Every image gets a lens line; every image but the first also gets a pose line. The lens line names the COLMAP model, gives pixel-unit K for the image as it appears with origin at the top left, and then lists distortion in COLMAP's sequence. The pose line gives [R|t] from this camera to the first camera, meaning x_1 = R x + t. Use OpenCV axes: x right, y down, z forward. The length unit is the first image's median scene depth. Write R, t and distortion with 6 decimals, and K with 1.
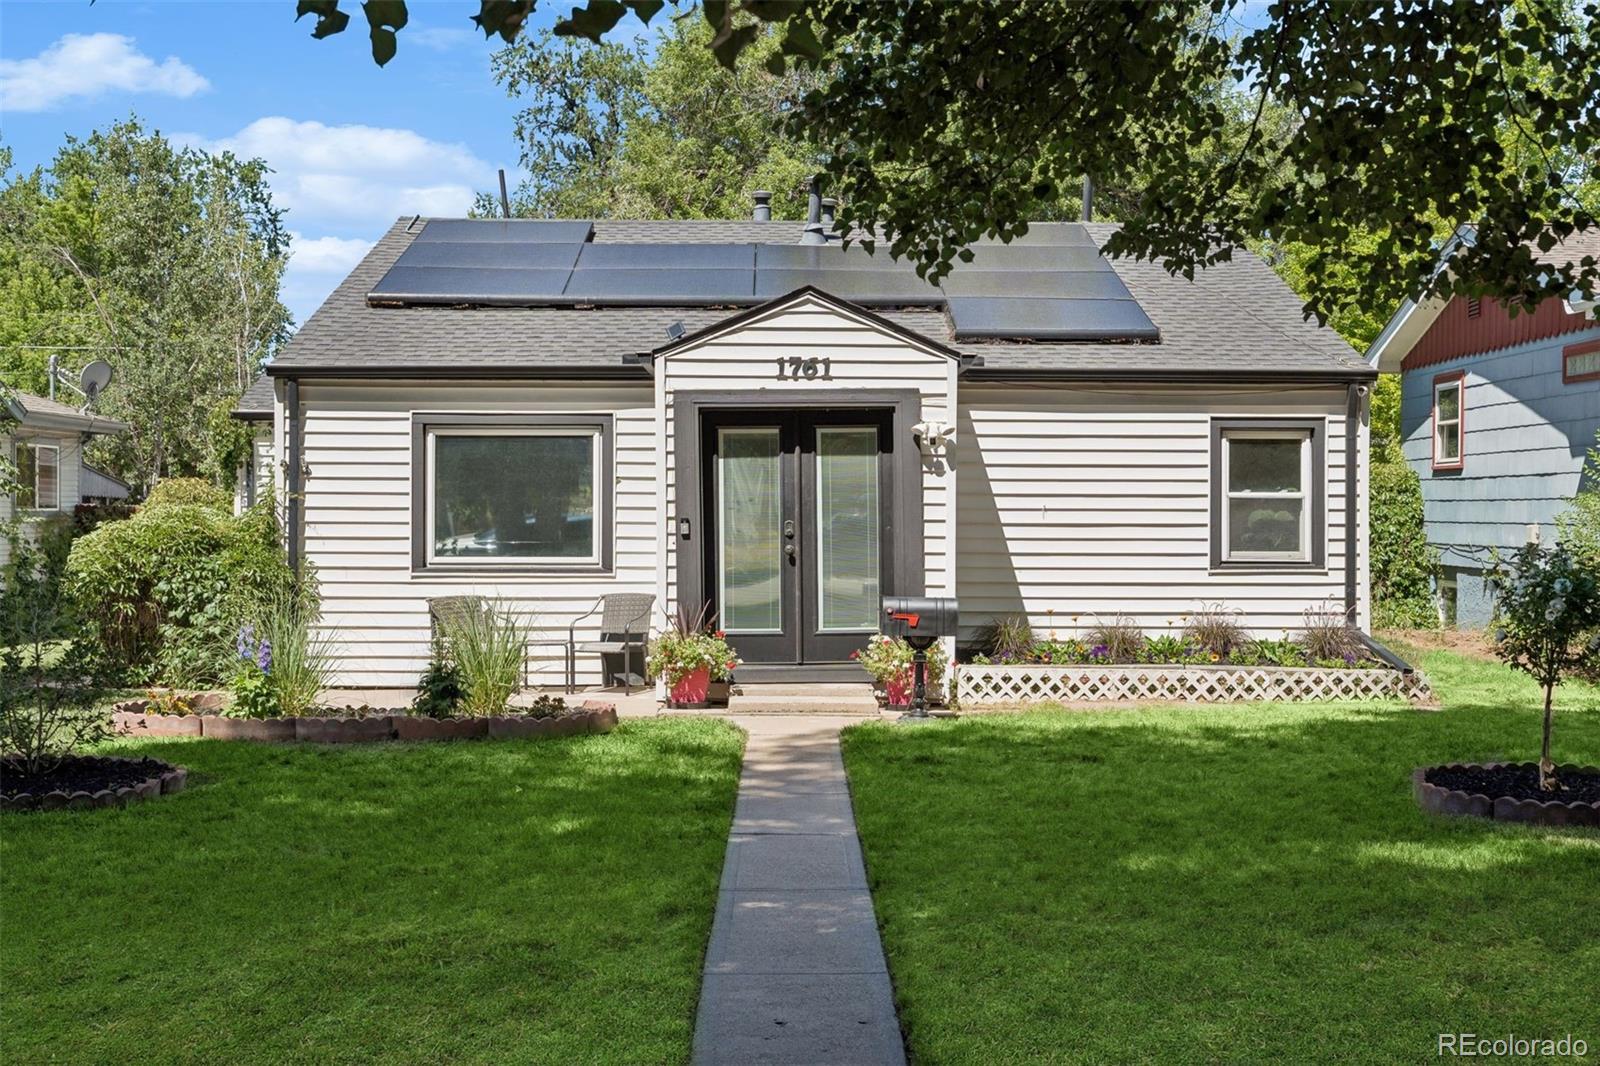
lens RADIAL K [[1759.6, 0, 800.0], [0, 1759.6, 533.0], [0, 0, 1]] dist [0.000952, -0.002459]
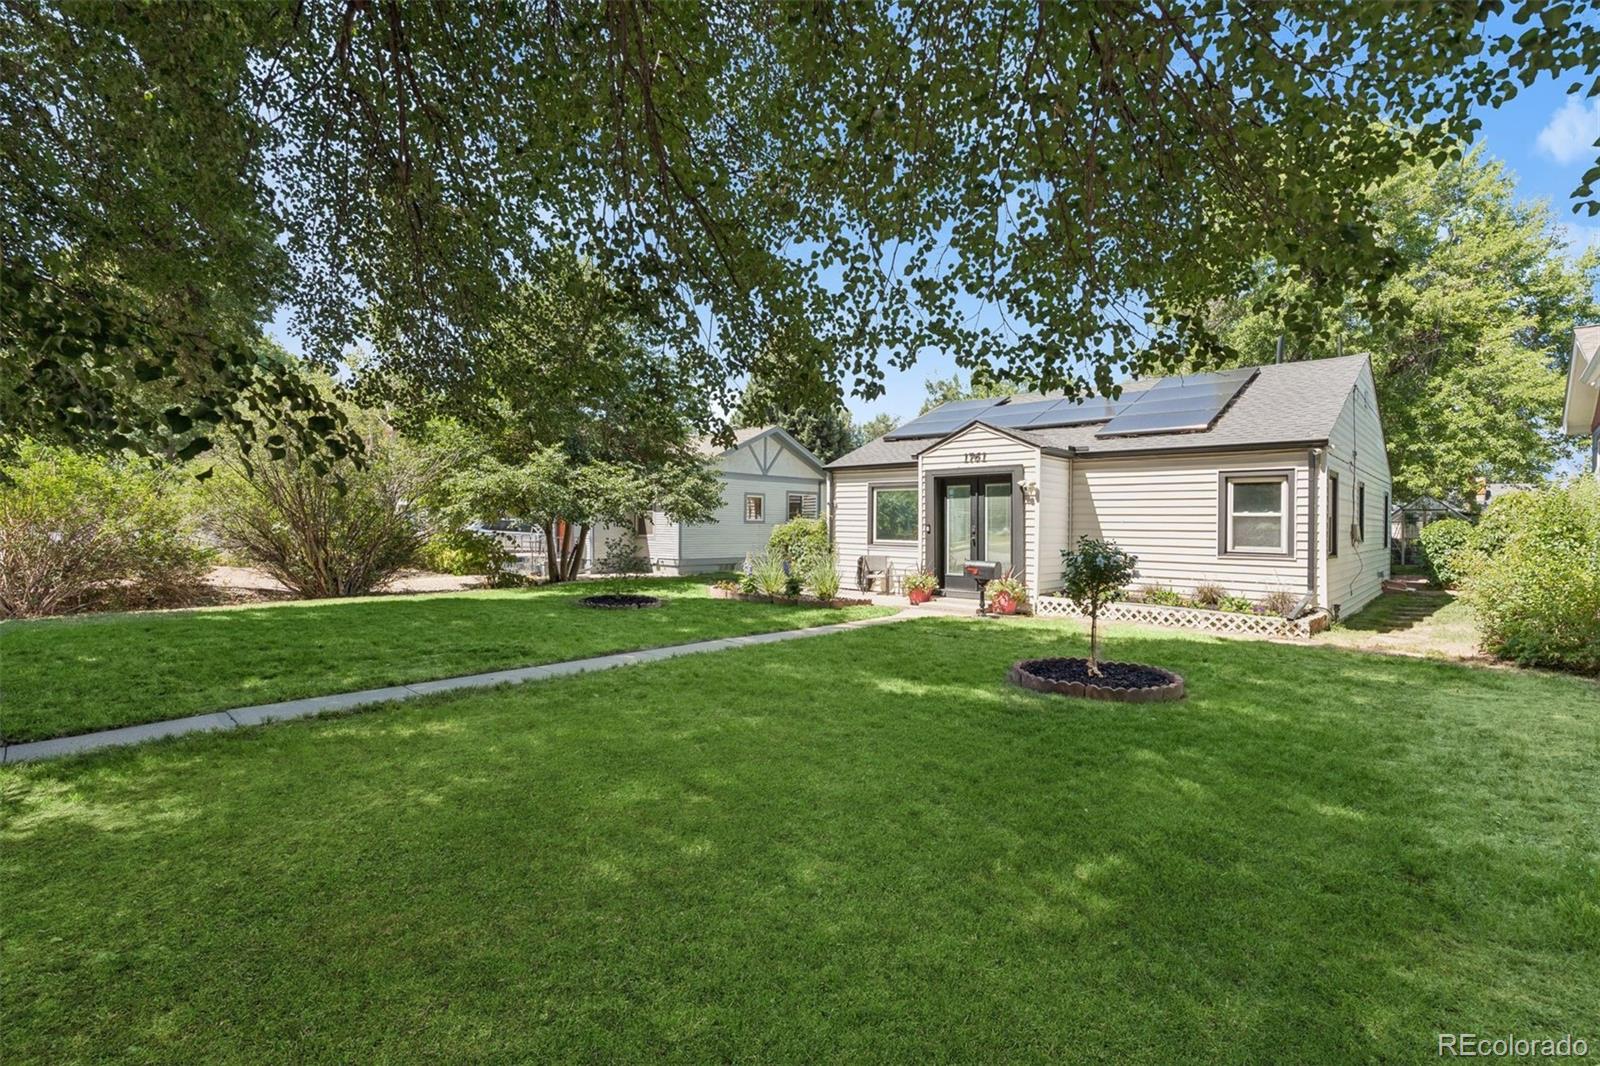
lens RADIAL K [[761.2, 0, 802.3], [0, 761.2, 508.6], [0, 0, 1]] dist [0.000376, 0.000054]
pose [[0.709168, -0.008035, -0.704994, 0.492119], [-0.019967, 0.999305, -0.031475, 0.005492], [0.704757, 0.036398, 0.708515, 0.152999]]
